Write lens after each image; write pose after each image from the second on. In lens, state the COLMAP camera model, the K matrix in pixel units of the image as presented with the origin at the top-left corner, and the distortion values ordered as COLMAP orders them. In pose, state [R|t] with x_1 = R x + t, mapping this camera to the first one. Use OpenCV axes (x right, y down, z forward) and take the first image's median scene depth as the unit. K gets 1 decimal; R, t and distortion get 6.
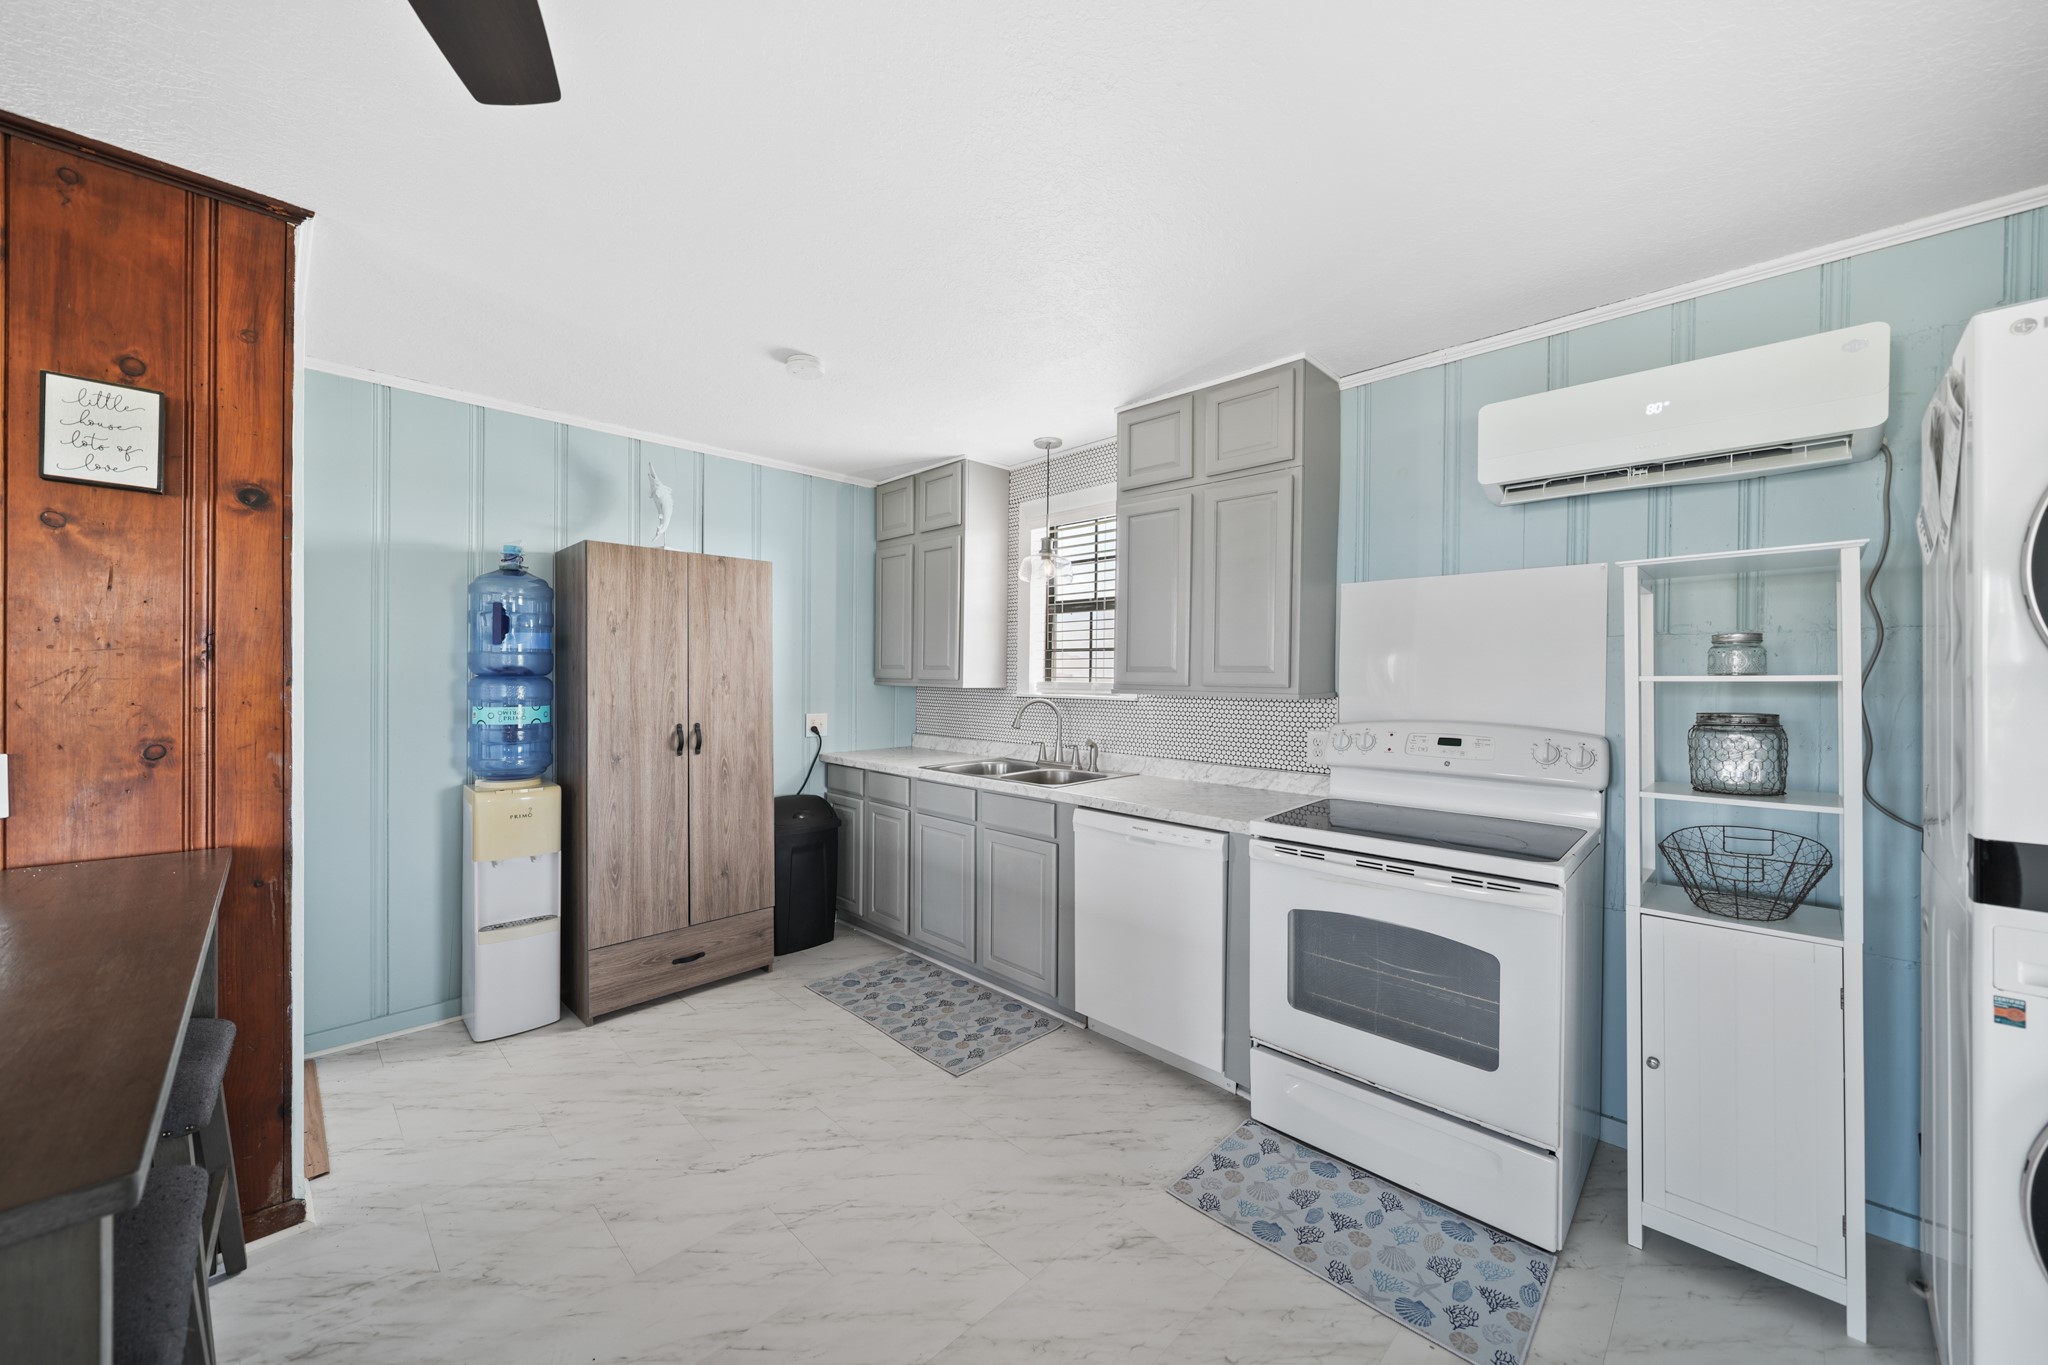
lens RADIAL K [[773.5, 0, 1017.3], [0, 773.5, 678.2], [0, 0, 1]] dist [-0.003331, 0.000491]
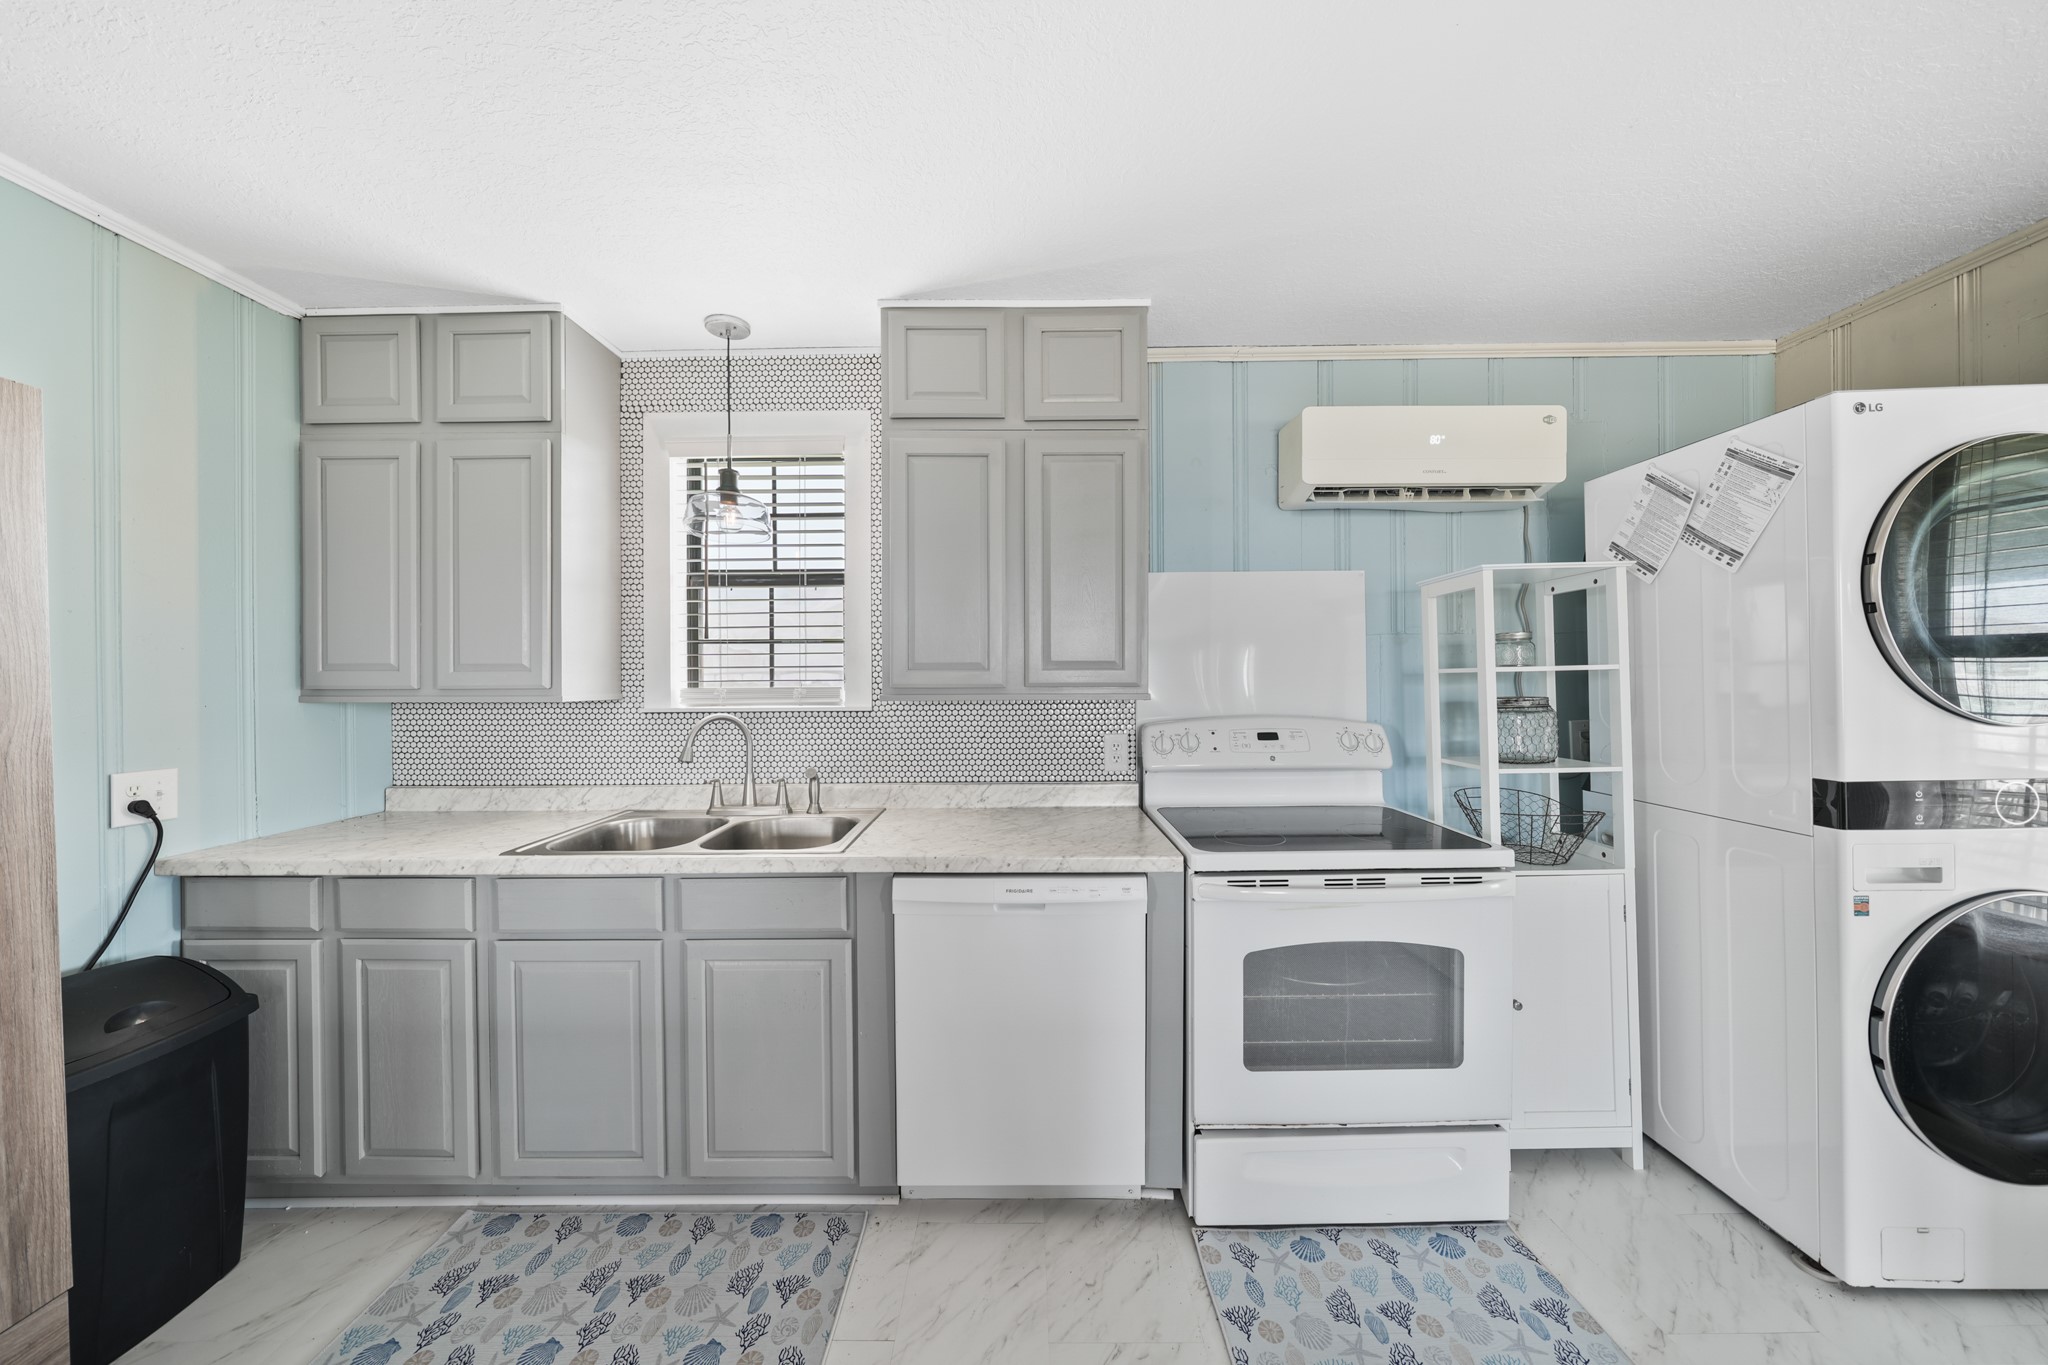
lens RADIAL K [[698.9, 0, 1021.5], [0, 698.9, 679.3], [0, 0, 1]] dist [-0.005473, 0.000484]
pose [[0.703191, -0.015686, 0.710828, -0.267716], [0.017659, 0.999834, 0.004595, -0.001260], [-0.710781, 0.009321, 0.703351, 0.505997]]
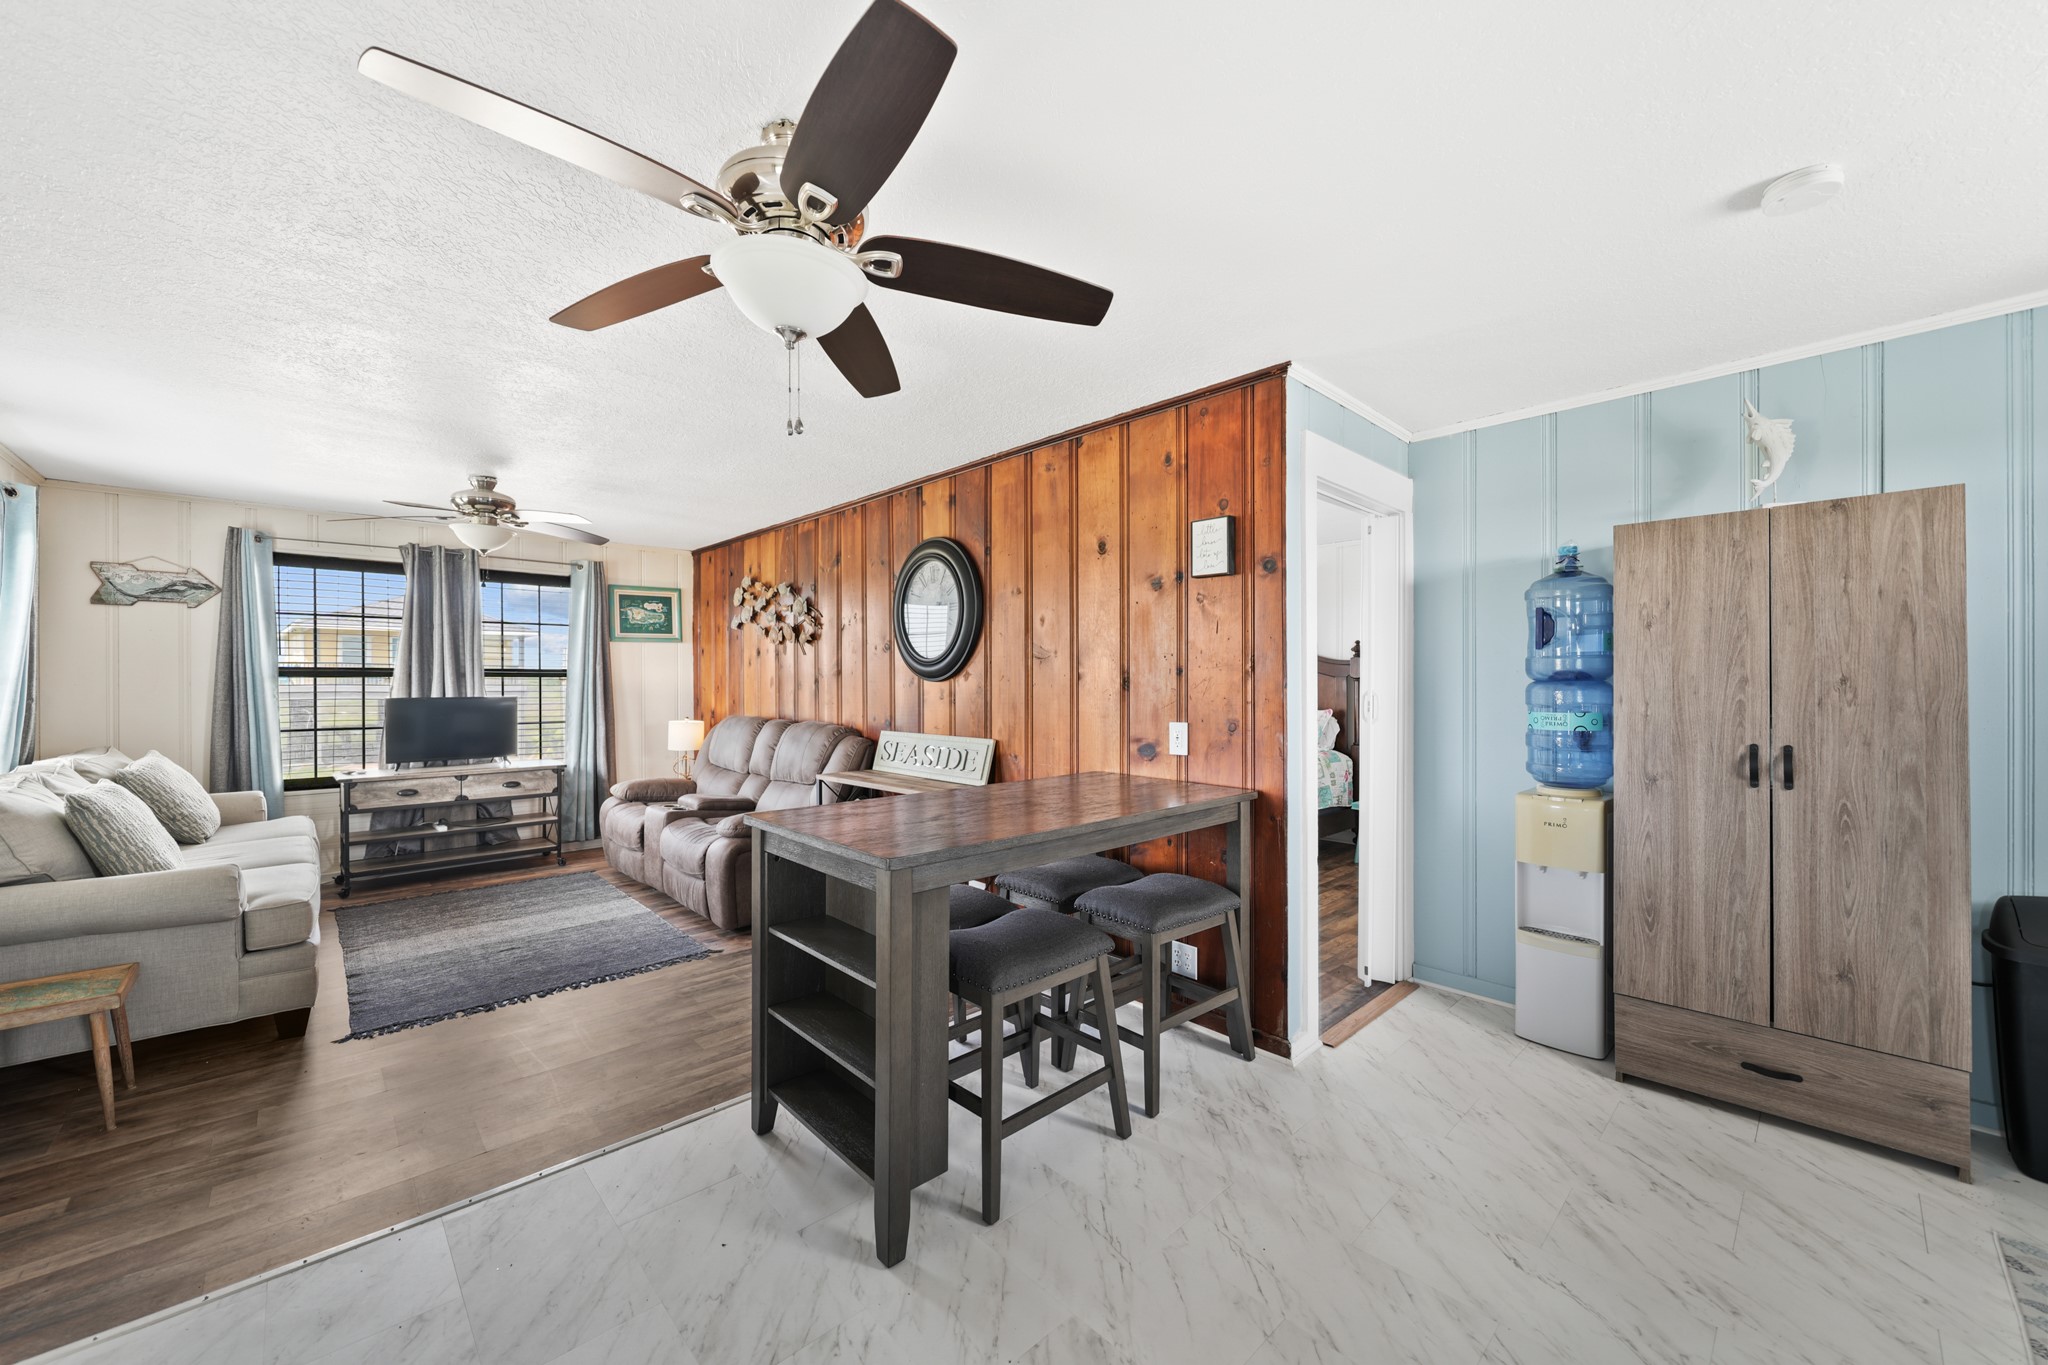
lens RADIAL K [[773.5, 0, 1019.6], [0, 773.5, 683.8], [0, 0, 1]] dist [-0.003331, 0.000491]
pose [[-0.021149, -0.003595, -0.999770, 0.351477], [0.001300, 0.999993, -0.003623, 0.003943], [0.999775, -0.001377, -0.021145, 0.361738]]
